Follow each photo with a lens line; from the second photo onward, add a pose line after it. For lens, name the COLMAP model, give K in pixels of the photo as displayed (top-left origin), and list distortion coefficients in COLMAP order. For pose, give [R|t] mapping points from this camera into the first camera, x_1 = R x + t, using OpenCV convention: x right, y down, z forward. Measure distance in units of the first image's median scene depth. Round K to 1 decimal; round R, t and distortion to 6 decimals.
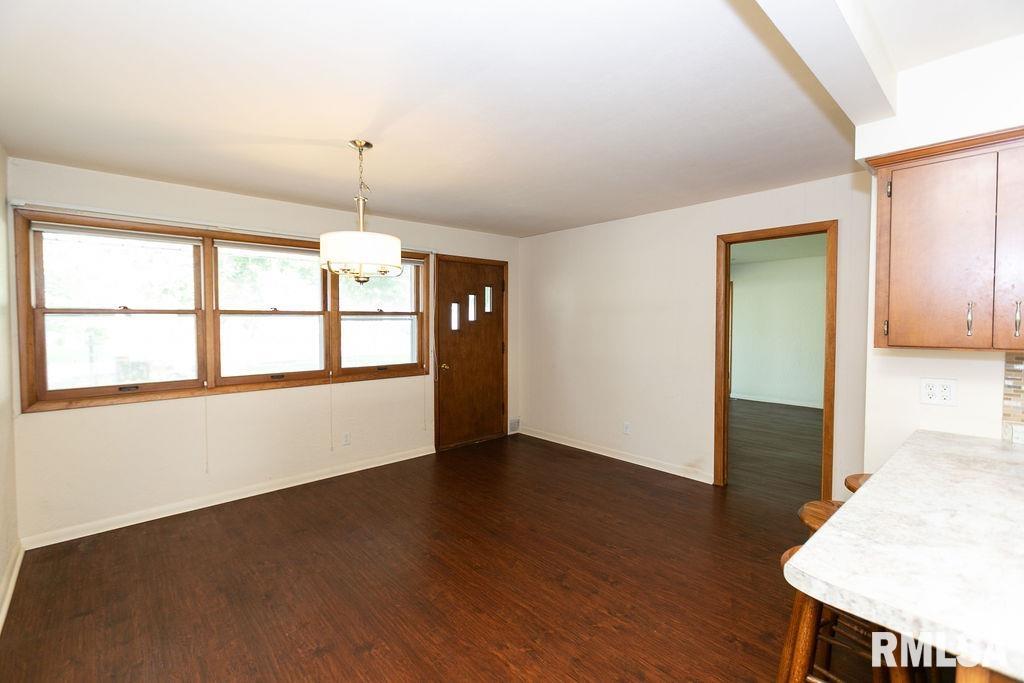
lens RADIAL K [[452.9, 0, 511.2], [0, 452.9, 331.9], [0, 0, 1]] dist [-0.026379, 0.014498]
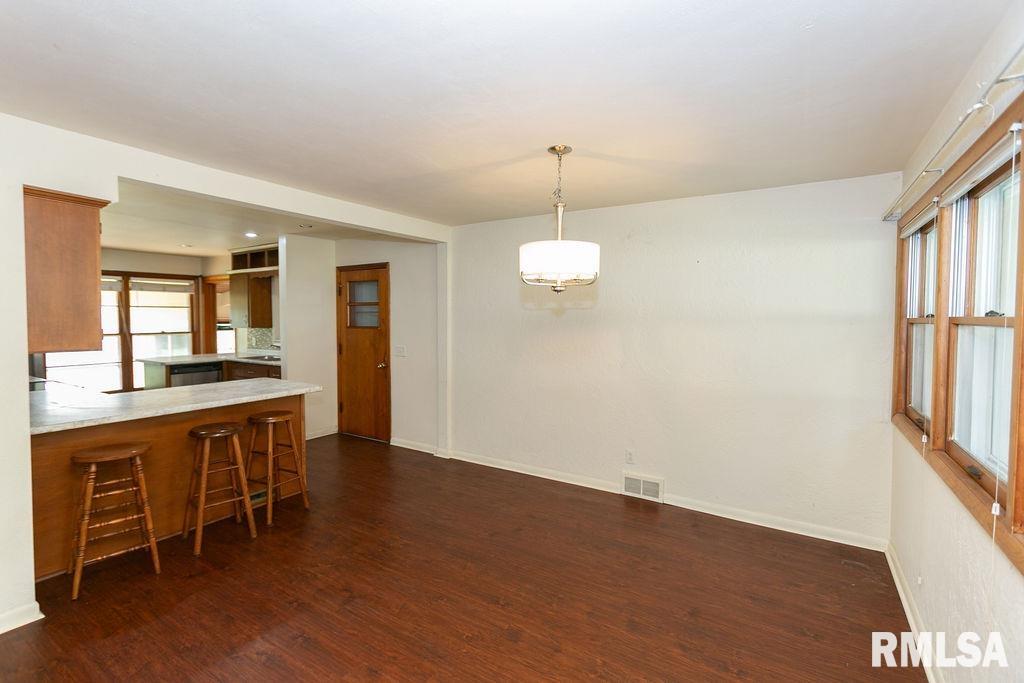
lens RADIAL K [[467.5, 0, 510.8], [0, 467.5, 331.4], [0, 0, 1]] dist [-0.034965, 0.016555]
pose [[-0.963763, 0.003442, -0.266737, 0.050659], [-0.012357, 0.998267, 0.057528, -0.107254], [0.266473, 0.058740, -0.962051, 2.585547]]
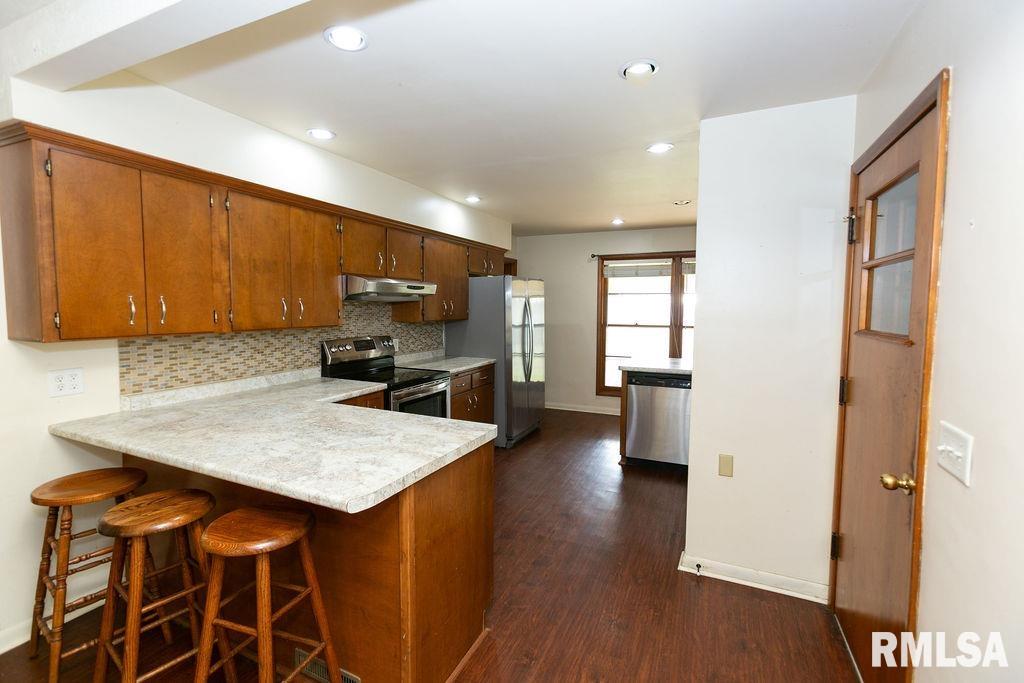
lens RADIAL K [[452.9, 0, 511.2], [0, 452.9, 331.9], [0, 0, 1]] dist [-0.026379, 0.014498]
pose [[-0.388618, -0.058427, 0.919544, -0.358220], [0.017215, 0.997353, 0.070646, -0.033524], [-0.921238, 0.043284, -0.386584, 0.480525]]
